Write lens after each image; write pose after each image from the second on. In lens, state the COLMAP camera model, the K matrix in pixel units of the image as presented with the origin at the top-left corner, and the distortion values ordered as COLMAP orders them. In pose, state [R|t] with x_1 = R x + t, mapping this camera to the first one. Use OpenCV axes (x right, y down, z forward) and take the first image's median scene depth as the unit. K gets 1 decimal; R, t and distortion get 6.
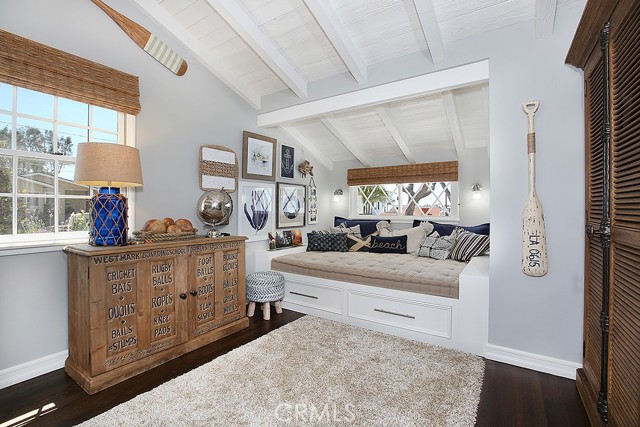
lens RADIAL K [[292.8, 0, 320.0], [0, 292.8, 208.4], [0, 0, 1]] dist [0.001617, 0.000496]
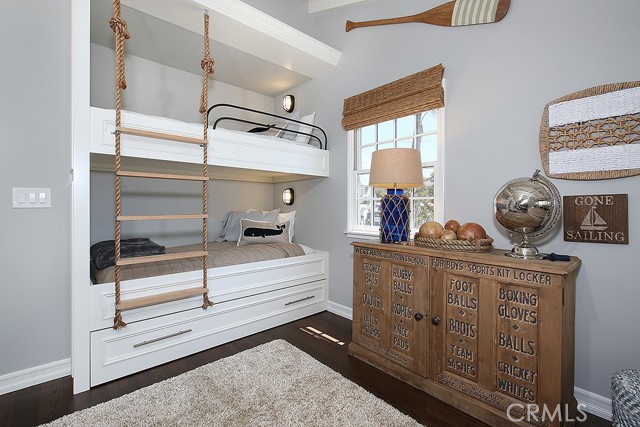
lens RADIAL K [[292.8, 0, 320.1], [0, 292.8, 212.1], [0, 0, 1]] dist [0.001617, 0.000496]
pose [[-0.234137, 0.006358, -0.972183, 0.370375], [-0.009788, 0.999913, 0.008896, 0.007075], [0.972154, 0.011599, -0.234054, 0.901884]]
